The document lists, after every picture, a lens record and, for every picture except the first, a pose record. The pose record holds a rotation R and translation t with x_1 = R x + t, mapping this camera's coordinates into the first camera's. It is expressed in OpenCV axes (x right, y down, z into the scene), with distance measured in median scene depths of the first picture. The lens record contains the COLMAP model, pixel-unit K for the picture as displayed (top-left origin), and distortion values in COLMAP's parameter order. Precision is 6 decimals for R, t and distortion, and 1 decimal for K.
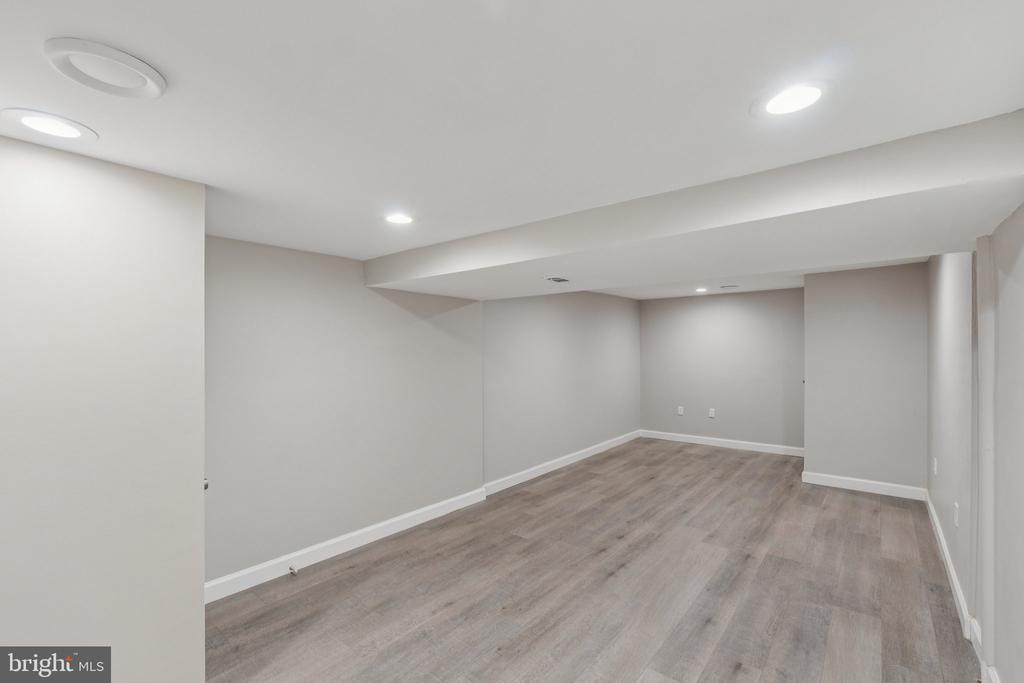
lens RADIAL K [[432.9, 0, 511.7], [0, 432.9, 348.3], [0, 0, 1]] dist [-0.010355, 0.000537]
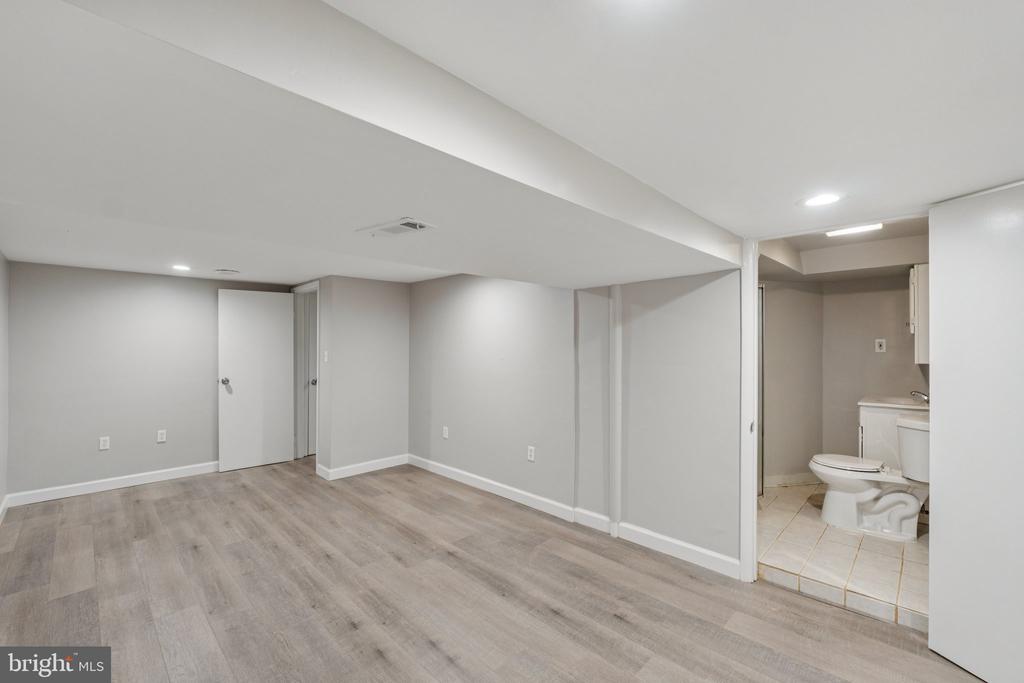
lens RADIAL K [[432.9, 0, 501.0], [0, 432.9, 339.1], [0, 0, 1]] dist [-0.010355, 0.000537]
pose [[0.091039, 0.025342, 0.995525, -0.371264], [-0.000877, 0.999678, -0.025367, 0.011320], [-0.995847, 0.001436, 0.091032, 0.662922]]
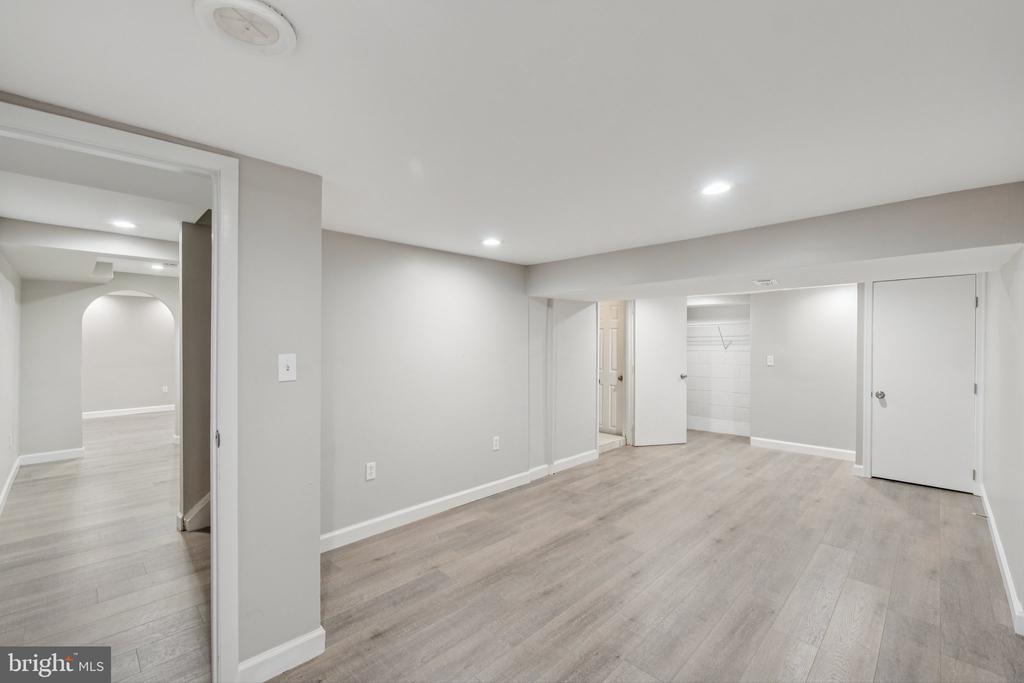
lens RADIAL K [[432.9, 0, 517.4], [0, 432.9, 342.4], [0, 0, 1]] dist [-0.010355, 0.000537]
pose [[-0.997632, 0.010838, 0.067920, 0.577452], [0.010876, 0.999941, 0.000191, 0.002066], [-0.067914, 0.000930, -0.997691, 1.824406]]
